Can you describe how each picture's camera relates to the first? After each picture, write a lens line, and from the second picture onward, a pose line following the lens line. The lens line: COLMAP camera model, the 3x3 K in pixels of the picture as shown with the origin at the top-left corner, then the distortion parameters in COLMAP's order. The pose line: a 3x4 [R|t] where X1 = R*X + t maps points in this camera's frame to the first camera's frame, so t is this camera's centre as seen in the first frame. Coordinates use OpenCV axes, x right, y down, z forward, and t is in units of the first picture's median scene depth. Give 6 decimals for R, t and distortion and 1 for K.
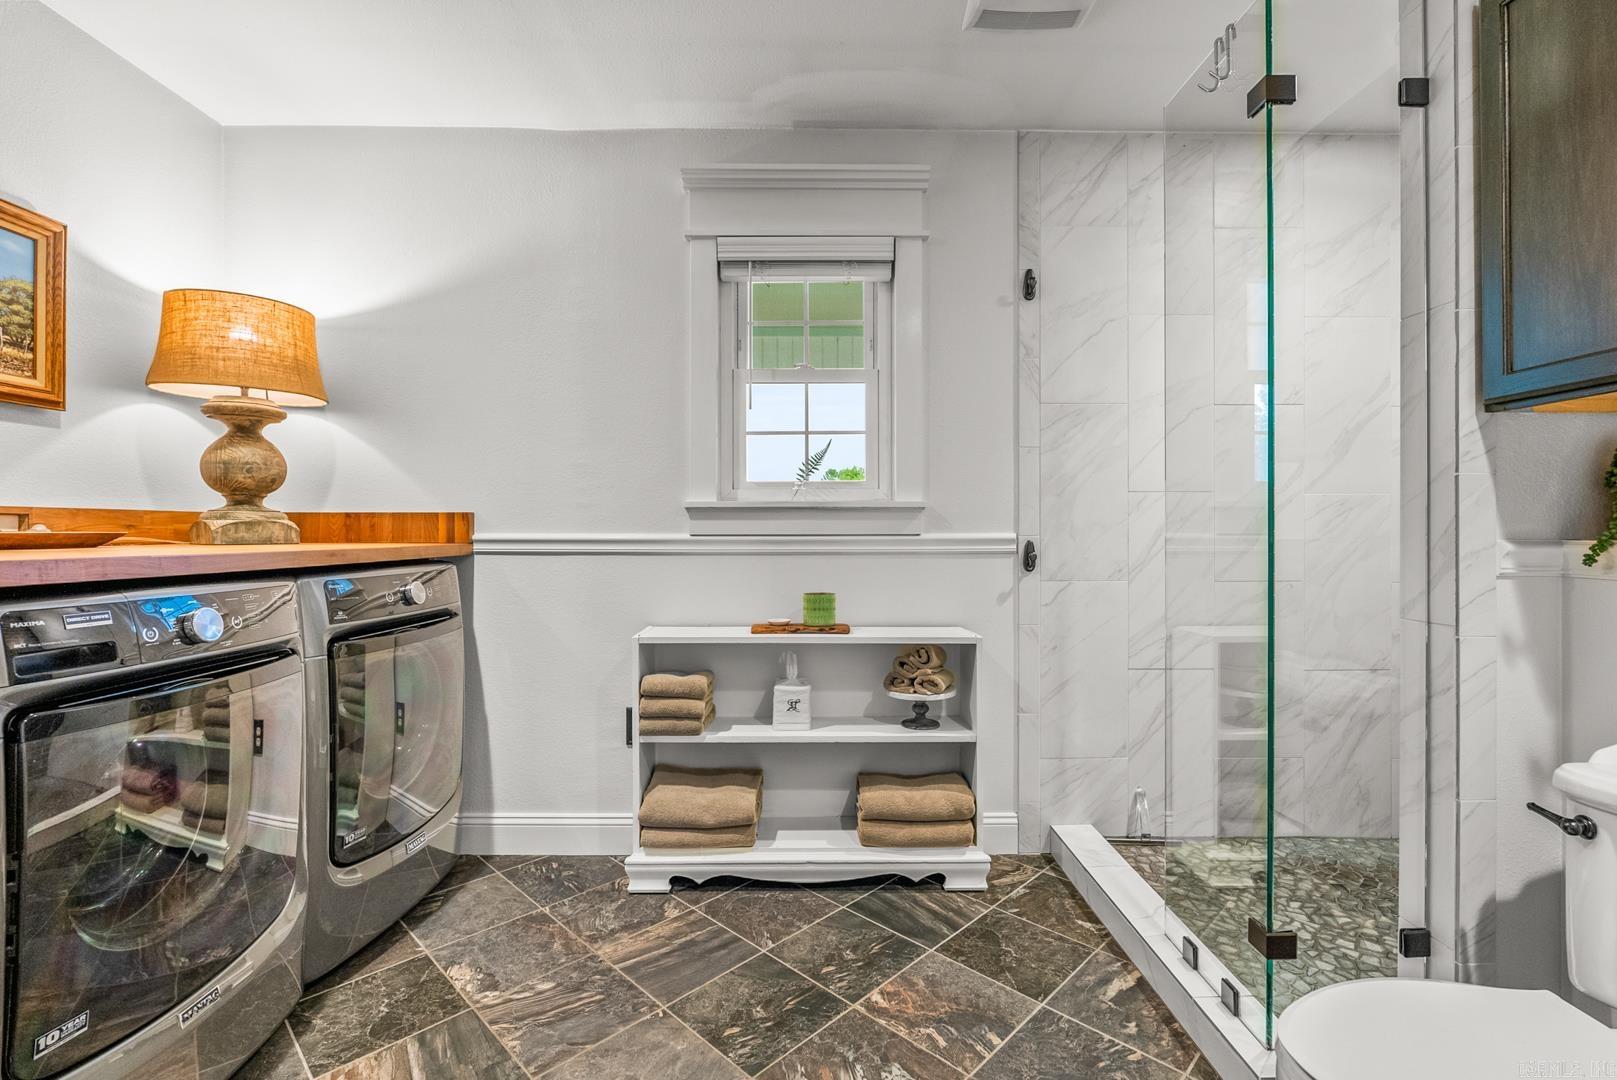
lens RADIAL K [[736.4, 0, 814.2], [0, 736.4, 536.9], [0, 0, 1]] dist [-0.008426, 0.000357]
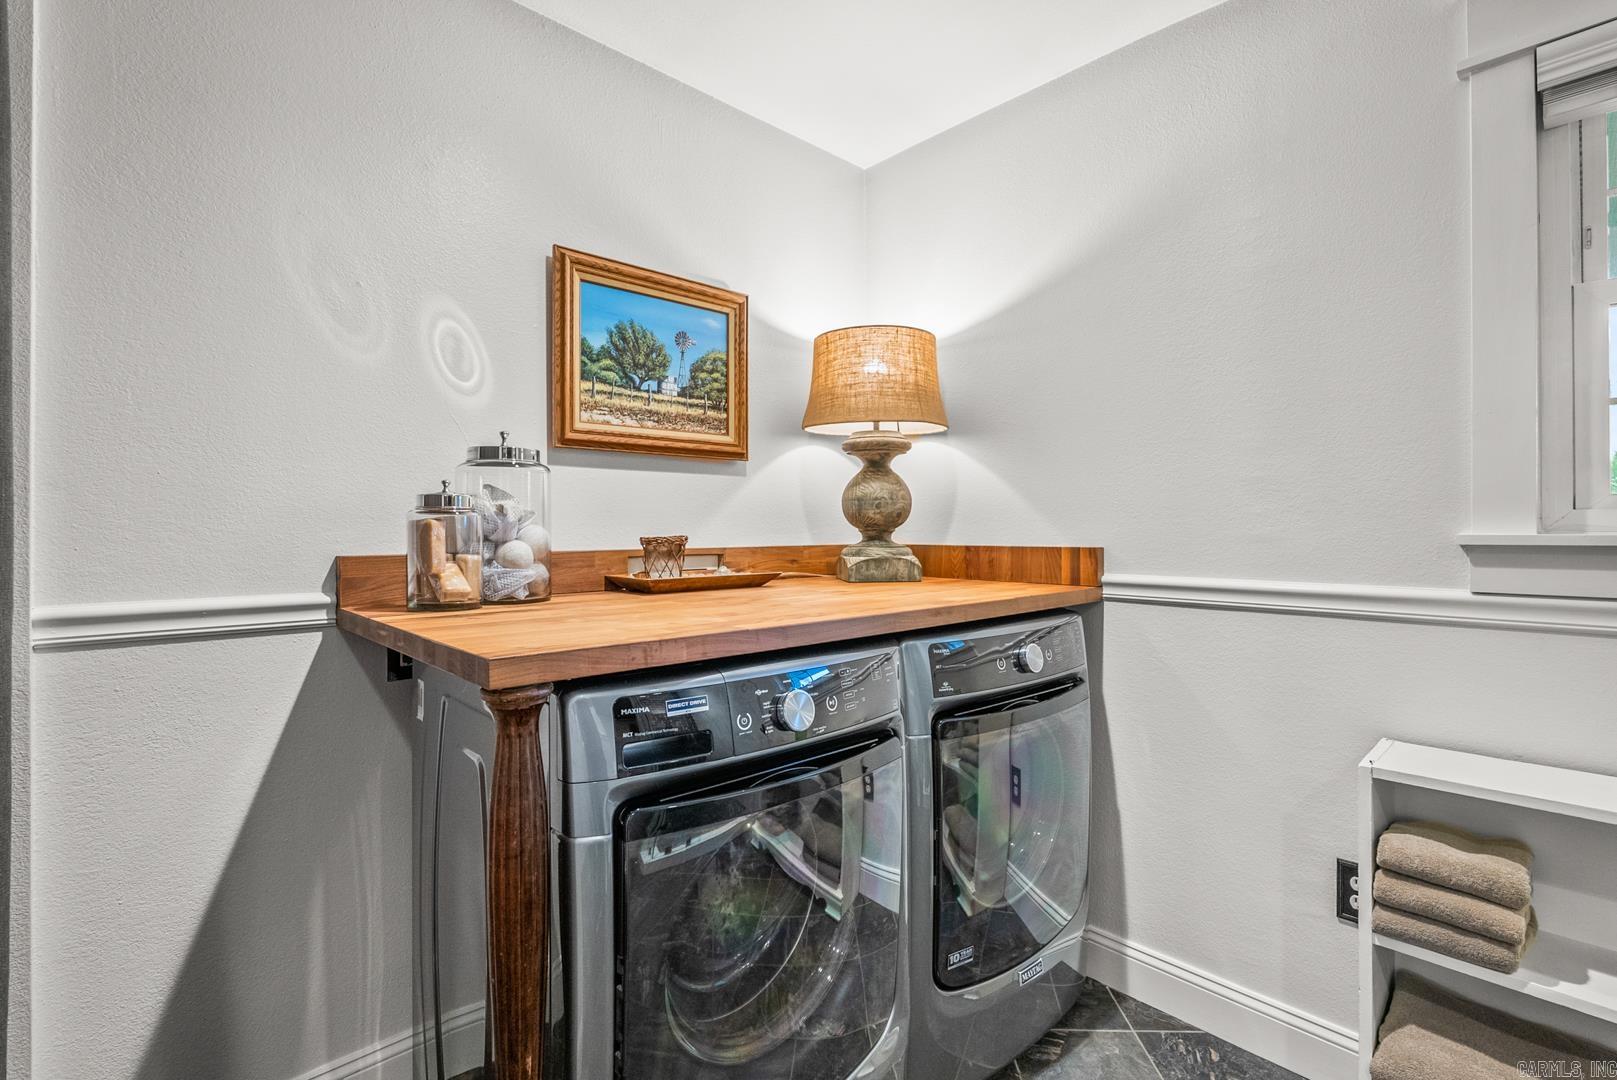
lens RADIAL K [[736.4, 0, 814.2], [0, 736.4, 536.9], [0, 0, 1]] dist [-0.008426, 0.000357]
pose [[0.690651, 0.001450, -0.723187, -0.120029], [0.002430, 0.999988, 0.004325, -0.053681], [0.723184, -0.004745, 0.690639, 0.259802]]
